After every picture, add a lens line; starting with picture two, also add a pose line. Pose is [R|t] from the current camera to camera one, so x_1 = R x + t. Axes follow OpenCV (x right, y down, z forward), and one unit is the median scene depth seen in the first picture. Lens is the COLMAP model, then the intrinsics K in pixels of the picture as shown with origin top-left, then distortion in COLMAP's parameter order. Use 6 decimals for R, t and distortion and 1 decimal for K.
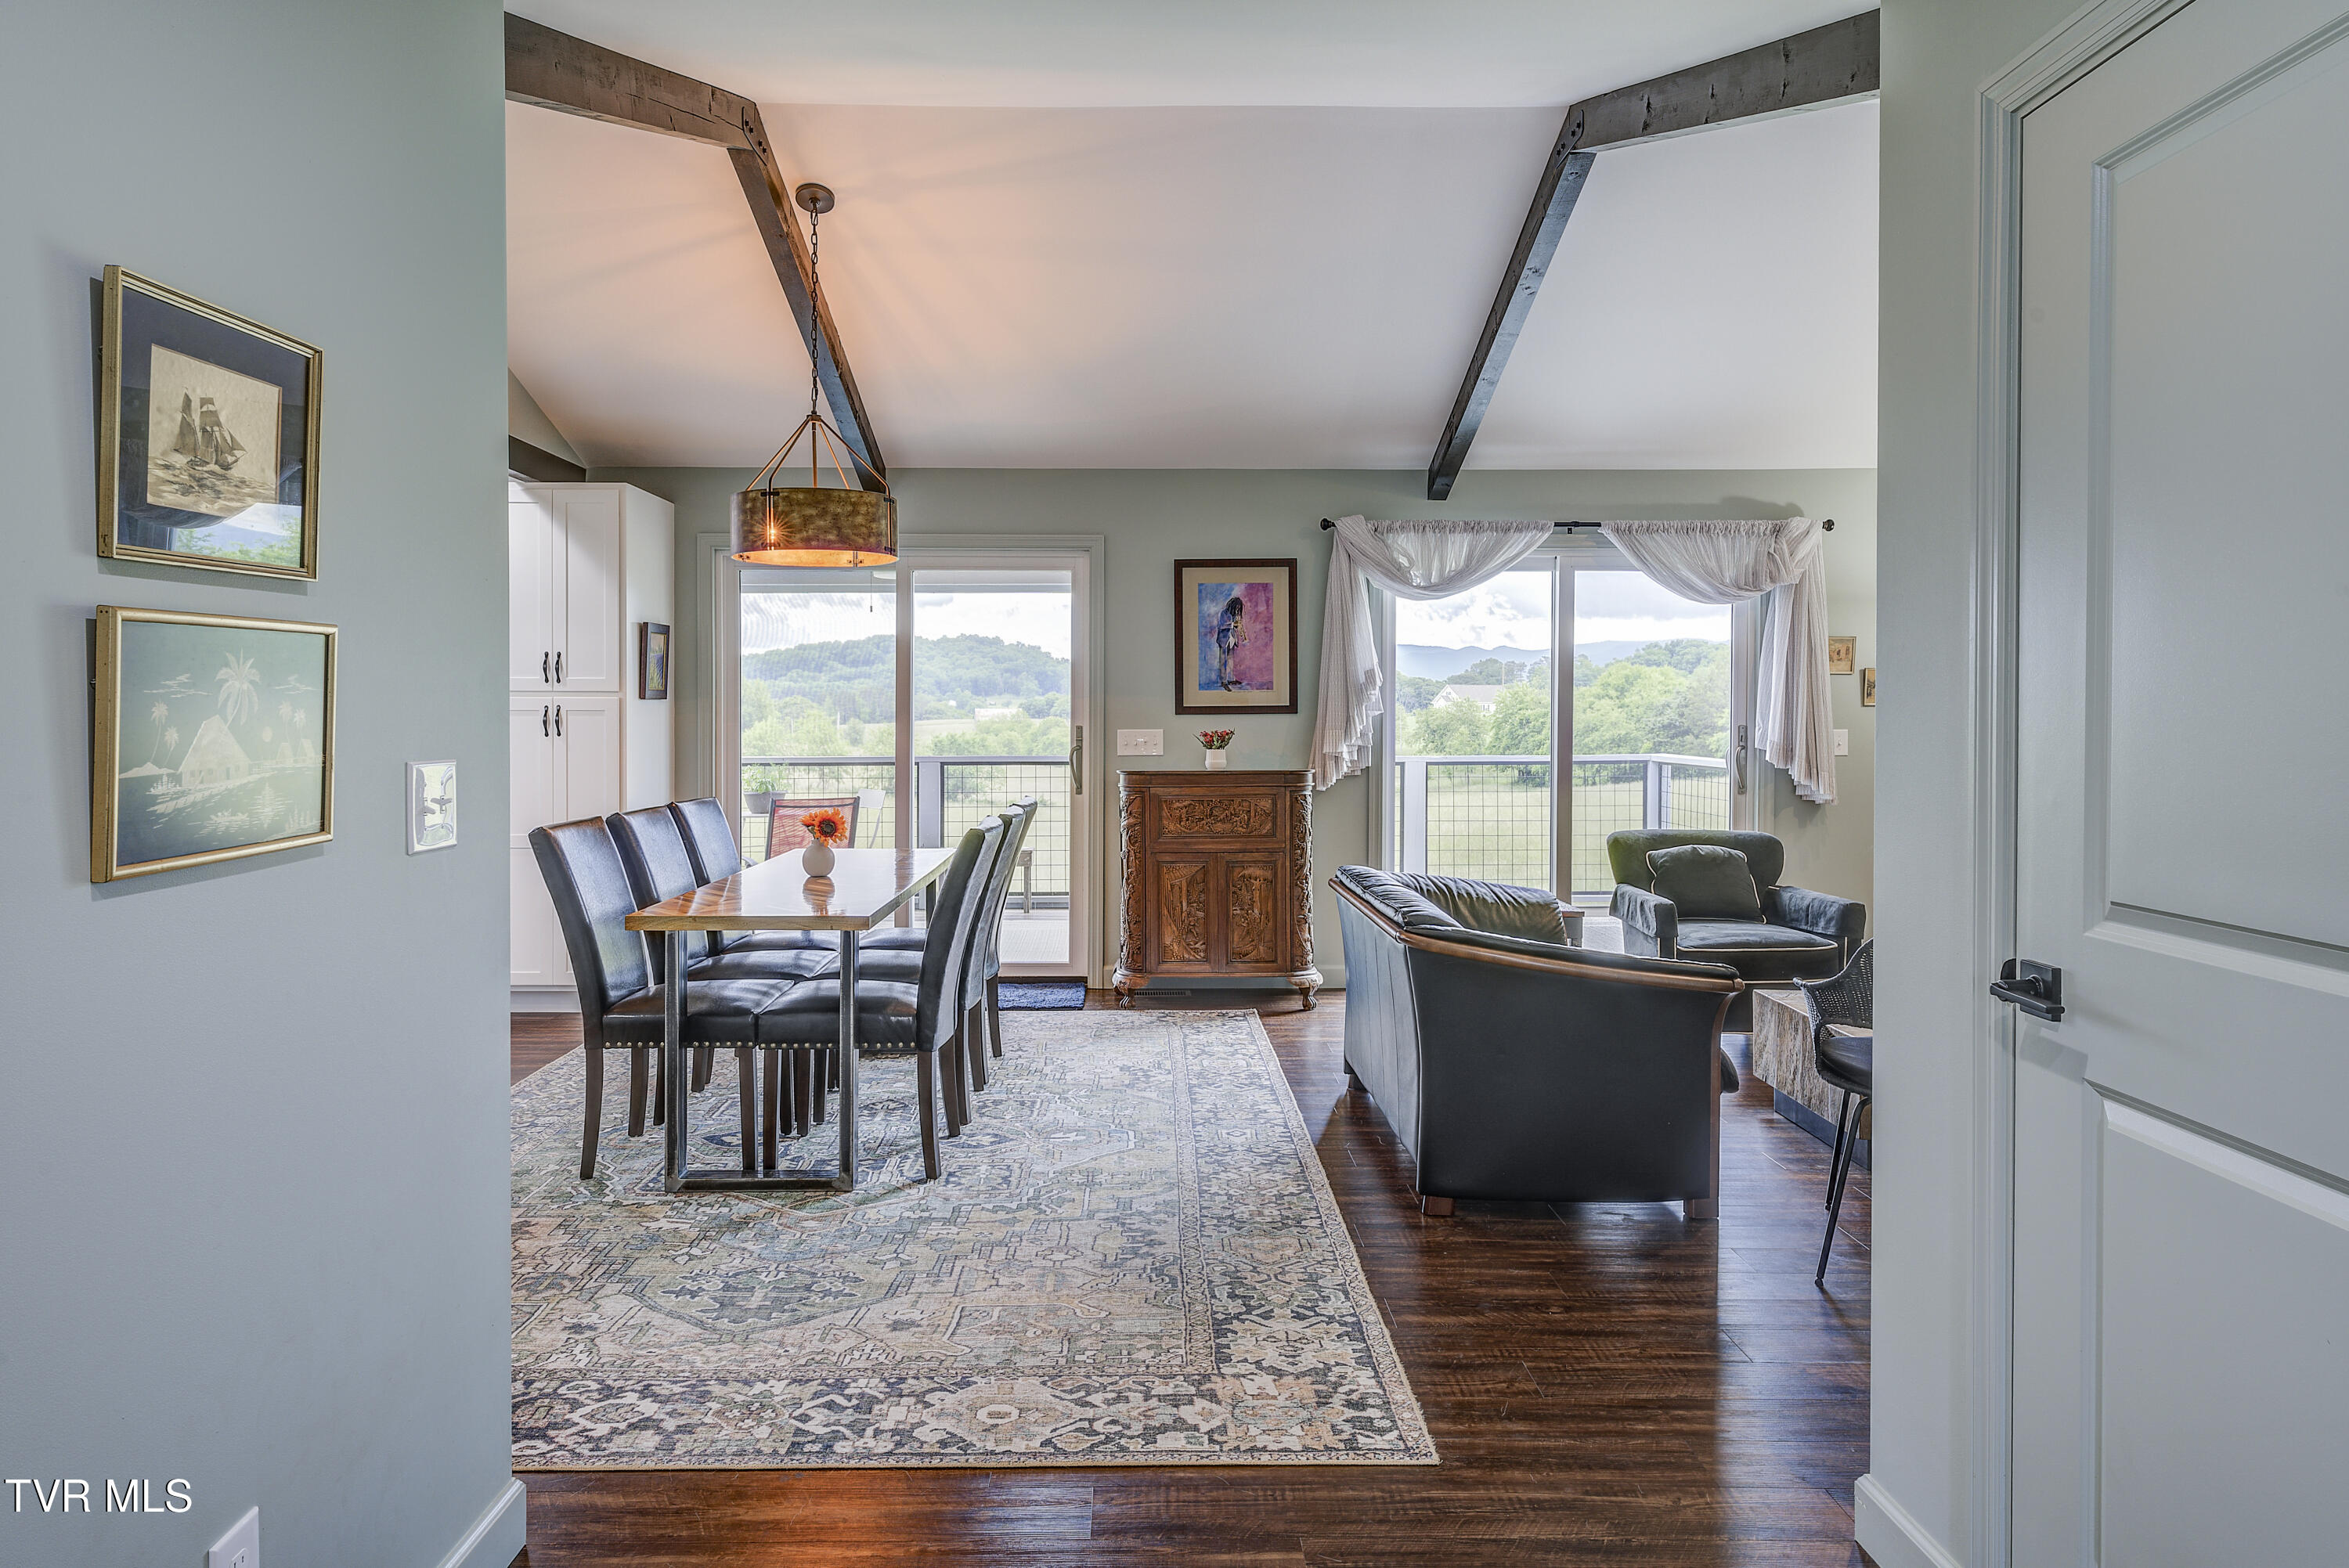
lens RADIAL K [[1463.4, 0, 1135.6], [0, 1463.4, 733.0], [0, 0, 1]] dist [0.020818, -0.000075]
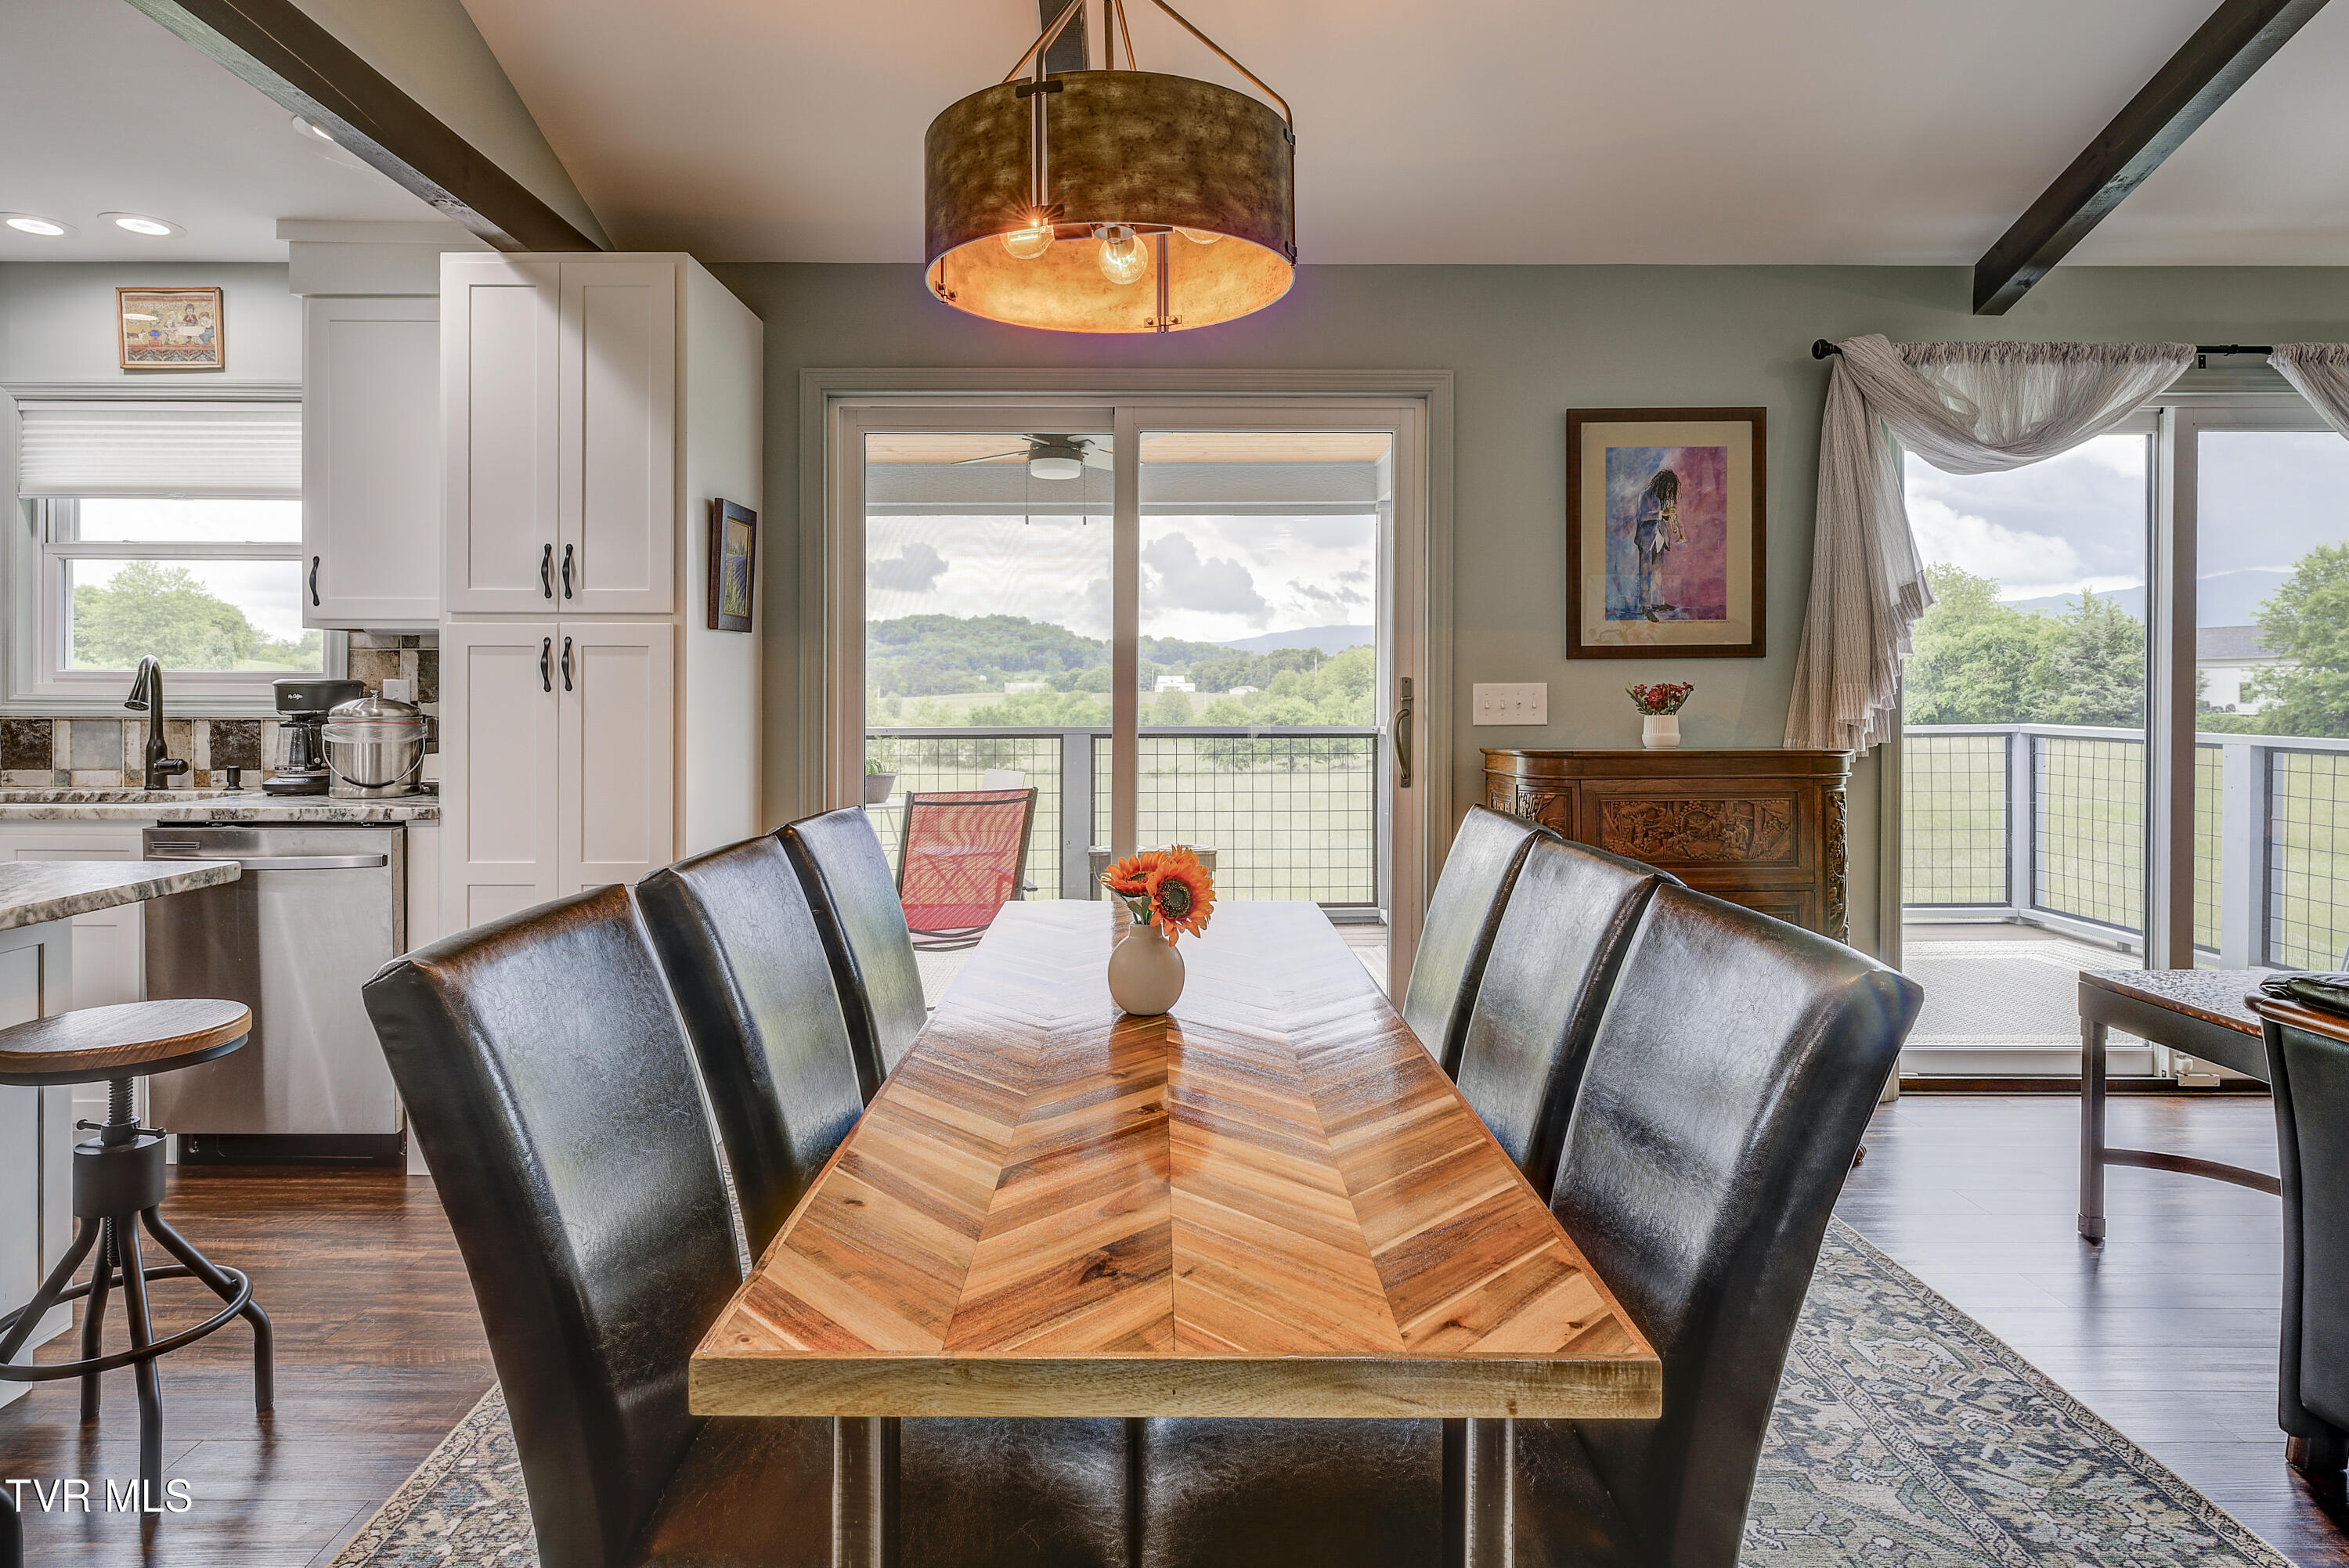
lens RADIAL K [[1301.1, 0, 1142.4], [0, 1301.1, 693.7], [0, 0, 1]] dist [-0.000780, -0.000855]
pose [[0.999977, 0.000442, 0.006813, -0.160283], [-0.000373, 0.999950, -0.010039, 0.007889], [-0.006817, 0.010036, 0.999926, 0.457206]]
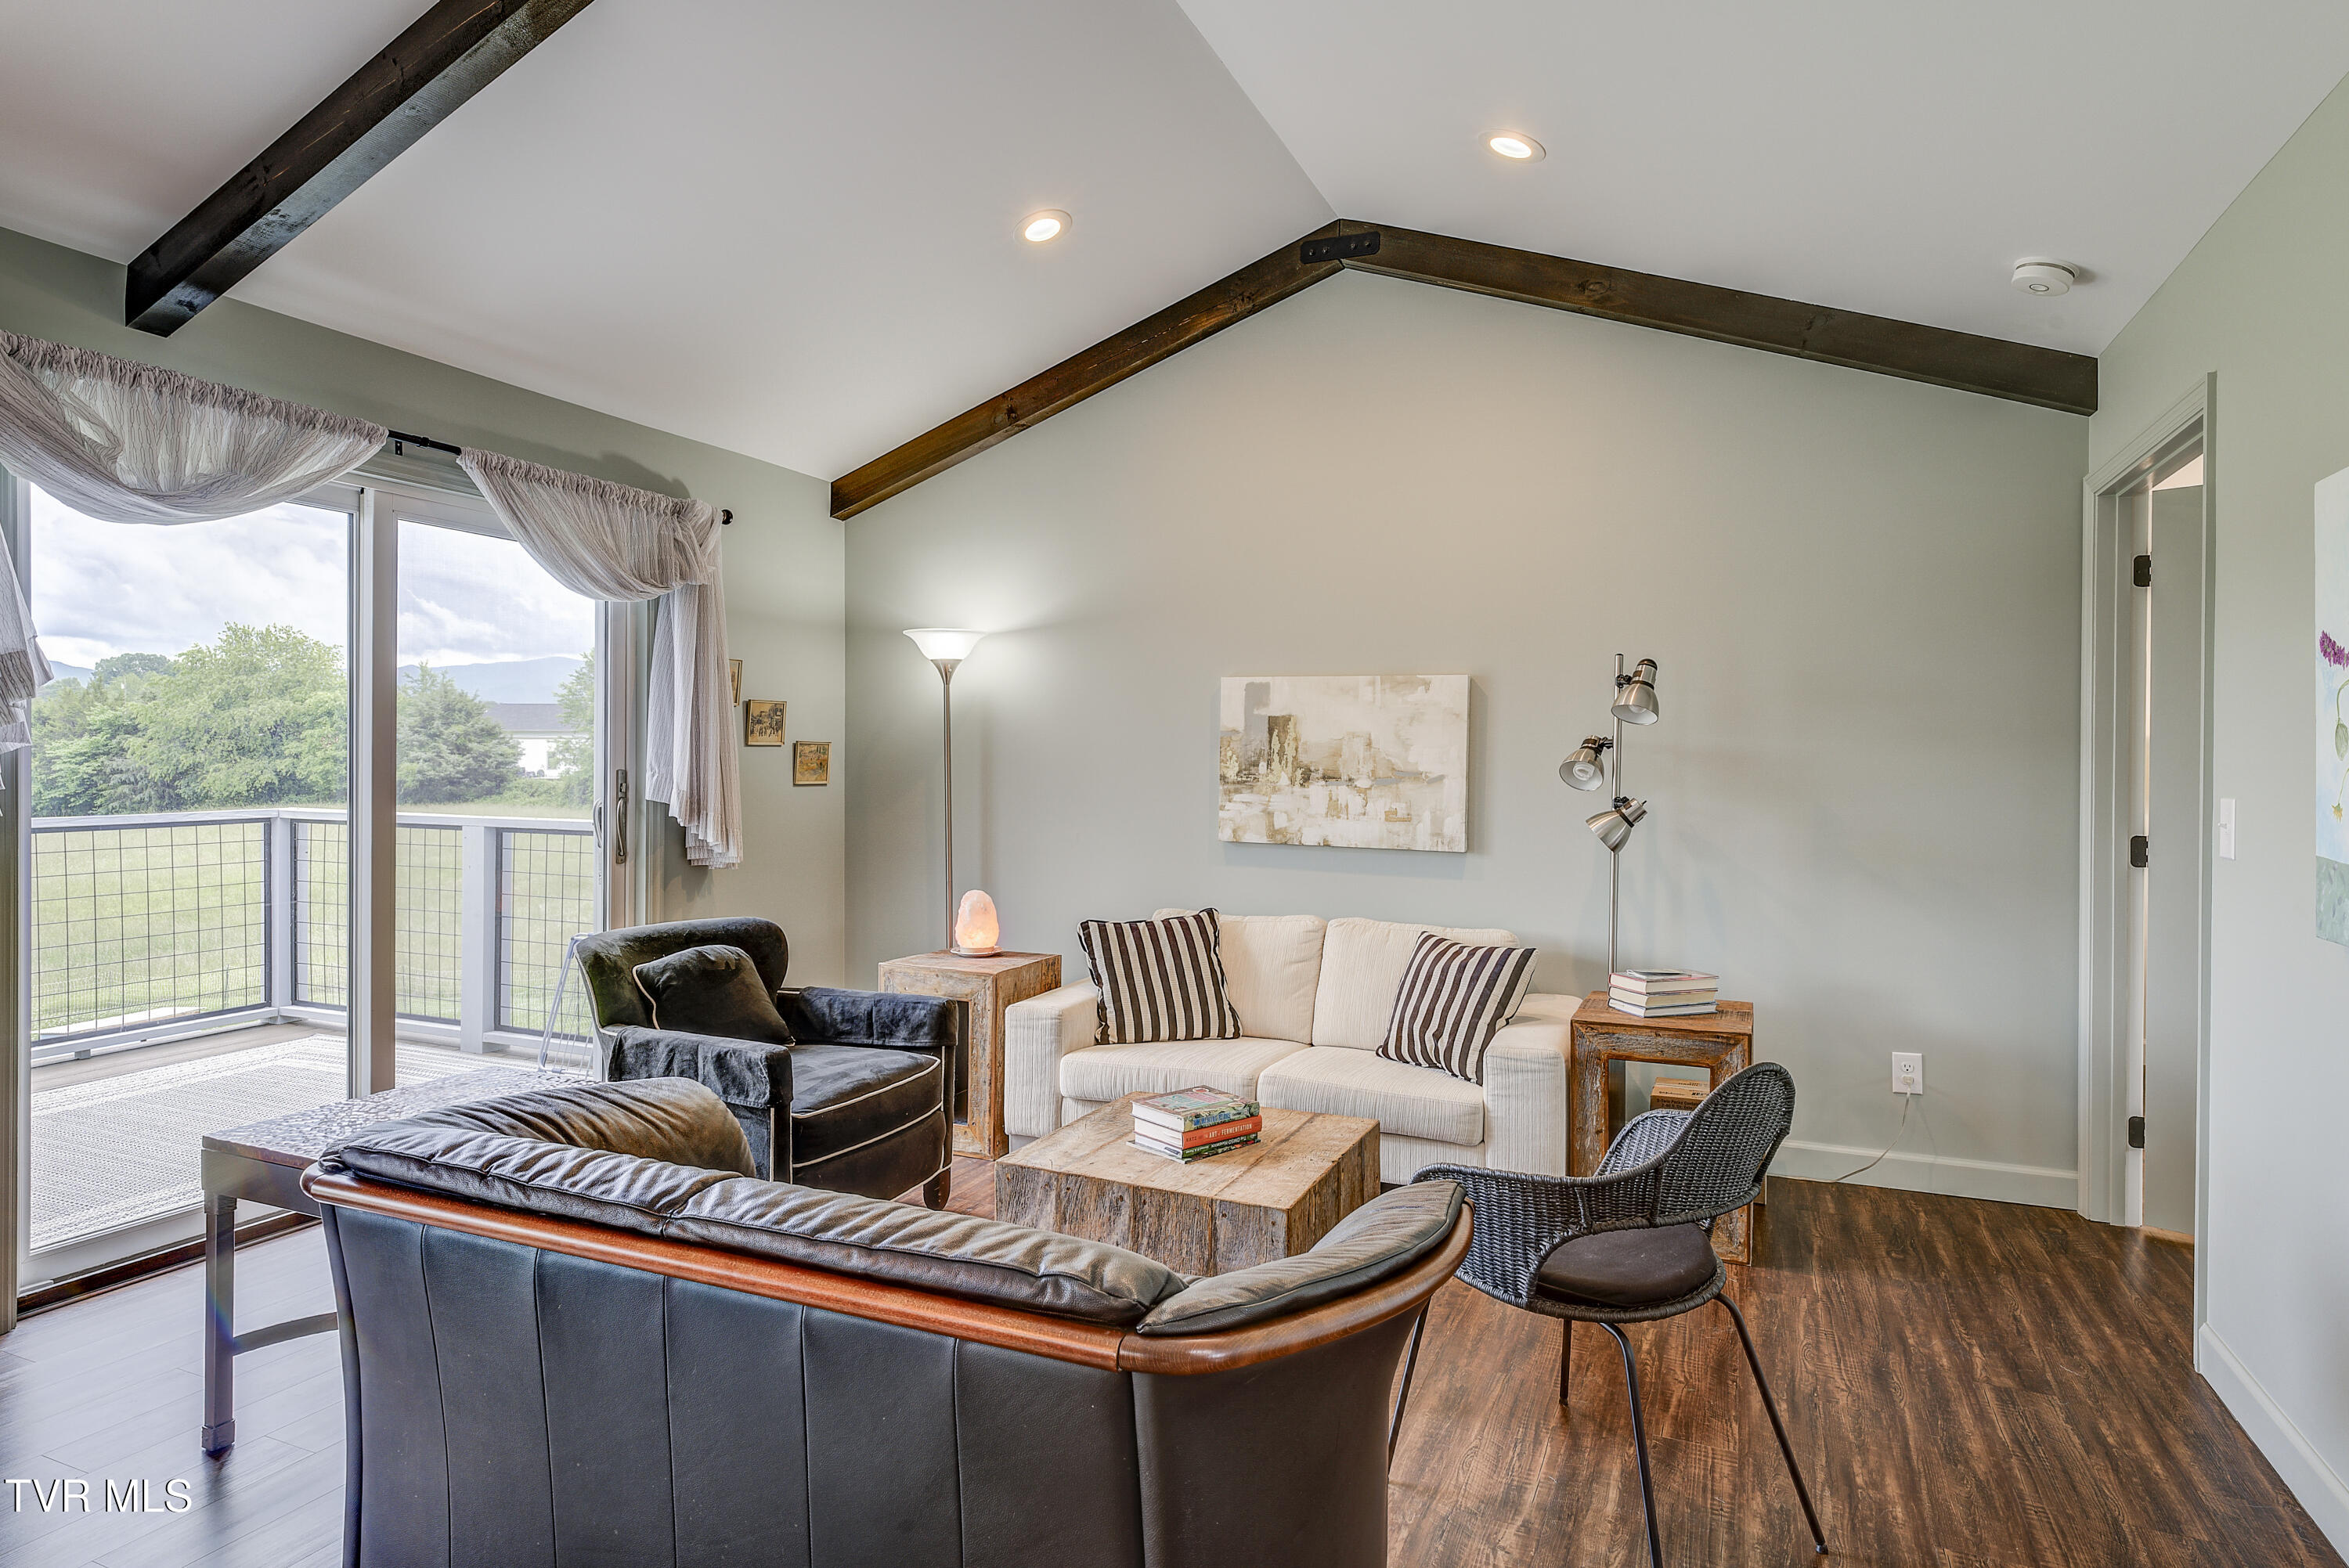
lens RADIAL K [[1271.8, 0, 1178.3], [0, 1271.8, 776.5], [0, 0, 1]] dist [0.003009, -0.000388]
pose [[0.397928, -0.009155, 0.917371, -0.061868], [0.004986, 0.999957, 0.007816, -0.005526], [-0.917403, 0.001464, 0.397956, 0.499347]]
